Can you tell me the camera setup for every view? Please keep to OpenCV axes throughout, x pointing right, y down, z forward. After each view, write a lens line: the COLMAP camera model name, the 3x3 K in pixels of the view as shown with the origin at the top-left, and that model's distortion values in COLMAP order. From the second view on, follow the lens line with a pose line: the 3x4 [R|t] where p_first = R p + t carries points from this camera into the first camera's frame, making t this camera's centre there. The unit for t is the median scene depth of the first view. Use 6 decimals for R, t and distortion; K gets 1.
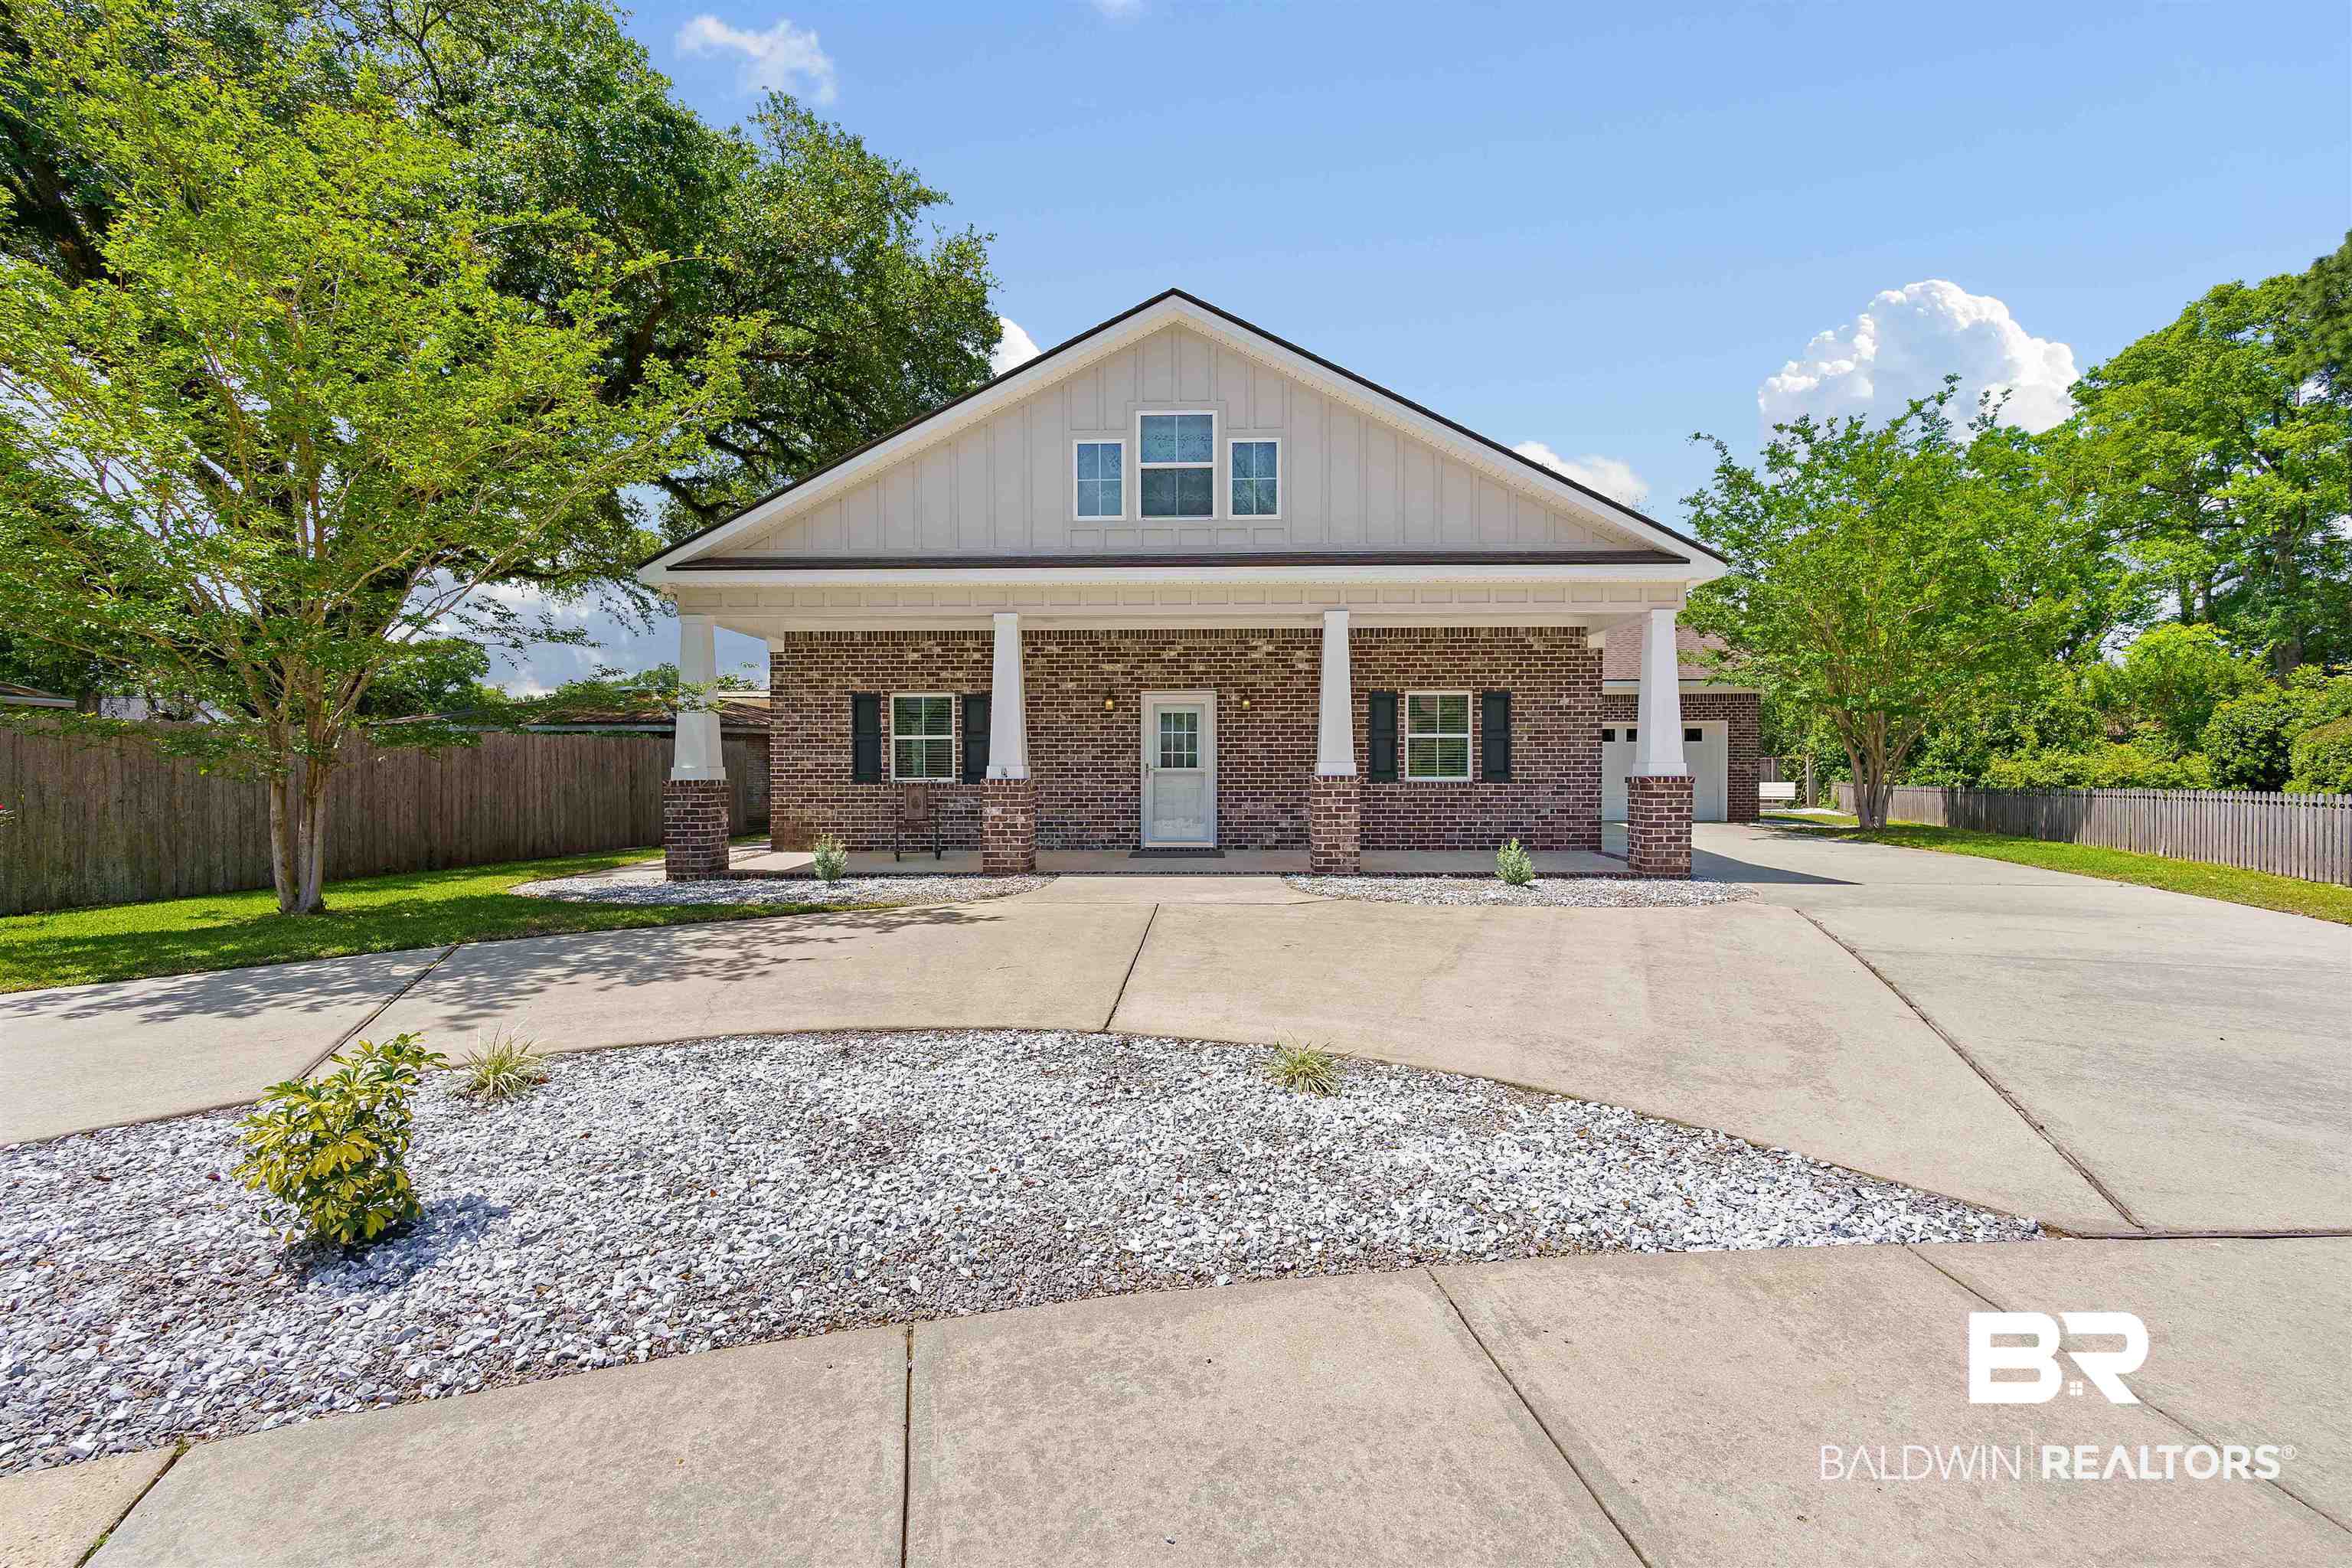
lens RADIAL K [[1026.7, 0, 1184.5], [0, 1026.7, 789.9], [0, 0, 1]] dist [-0.002796, -0.000128]
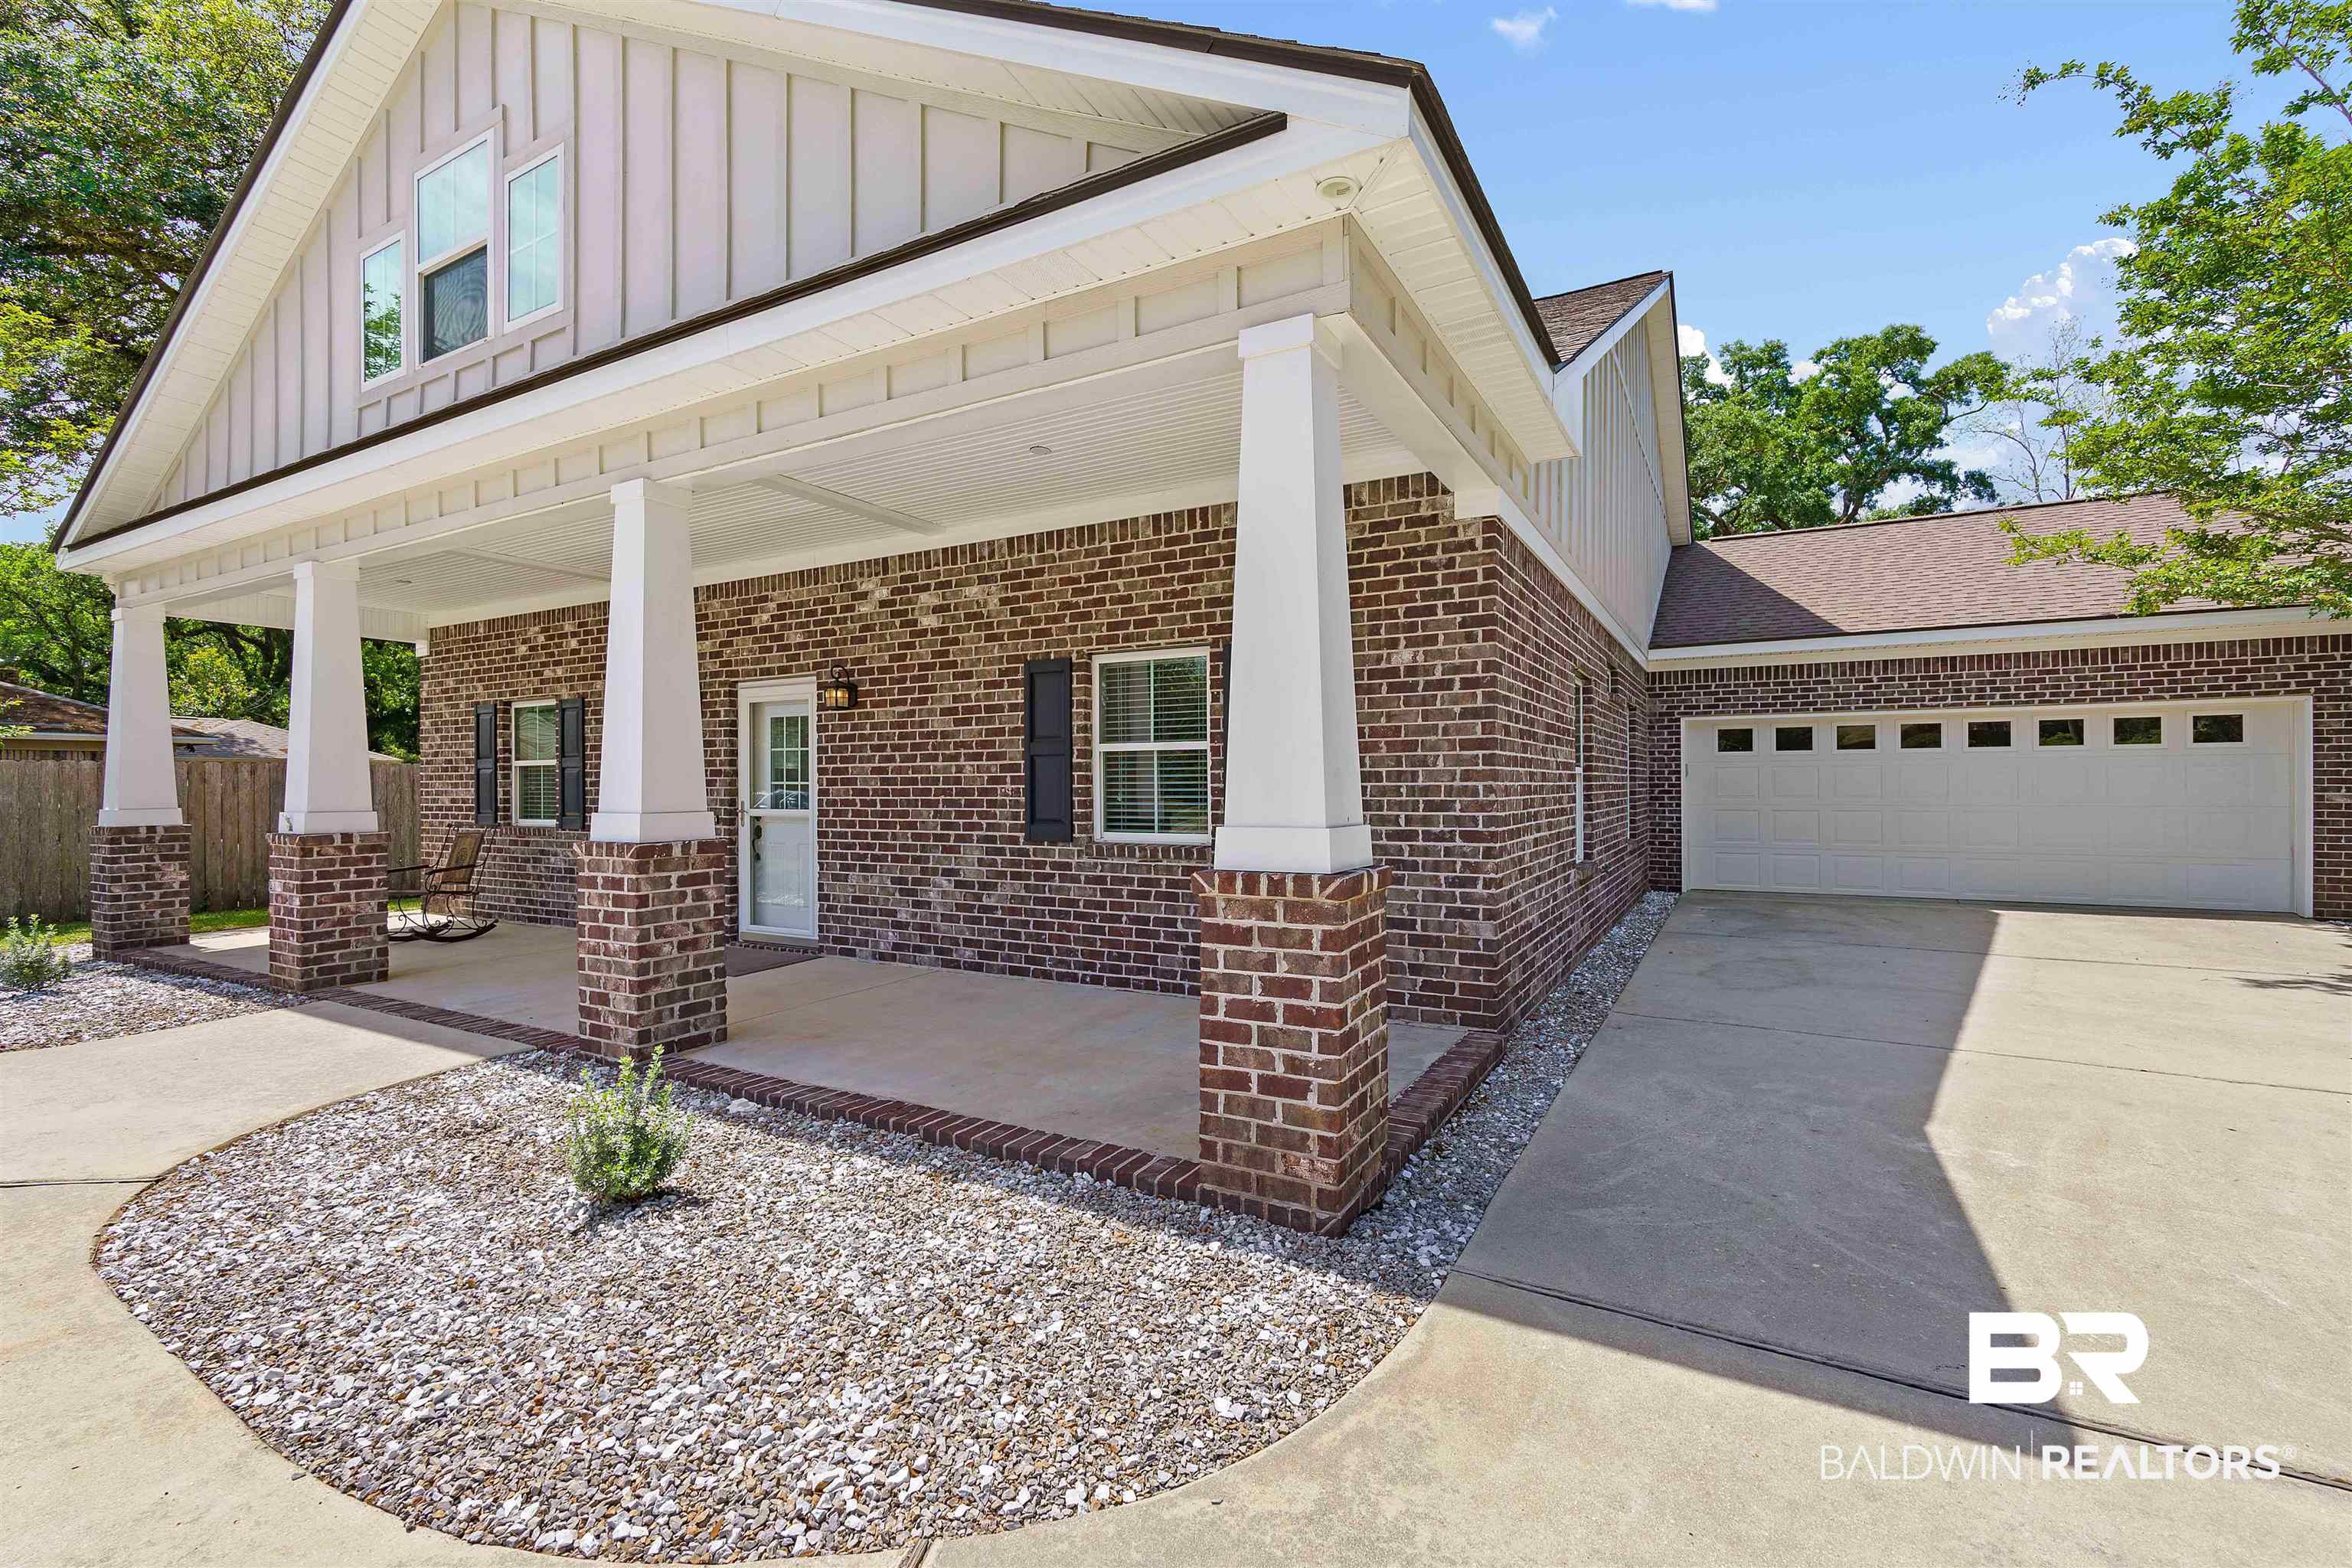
lens RADIAL K [[1026.7, 0, 1170.7], [0, 1026.7, 787.2], [0, 0, 1]] dist [-0.002796, -0.000128]
pose [[0.888063, -0.000296, -0.459722, 0.474979], [-0.009016, 0.999796, -0.018060, -0.025958], [0.459633, 0.020184, 0.887879, 0.589116]]
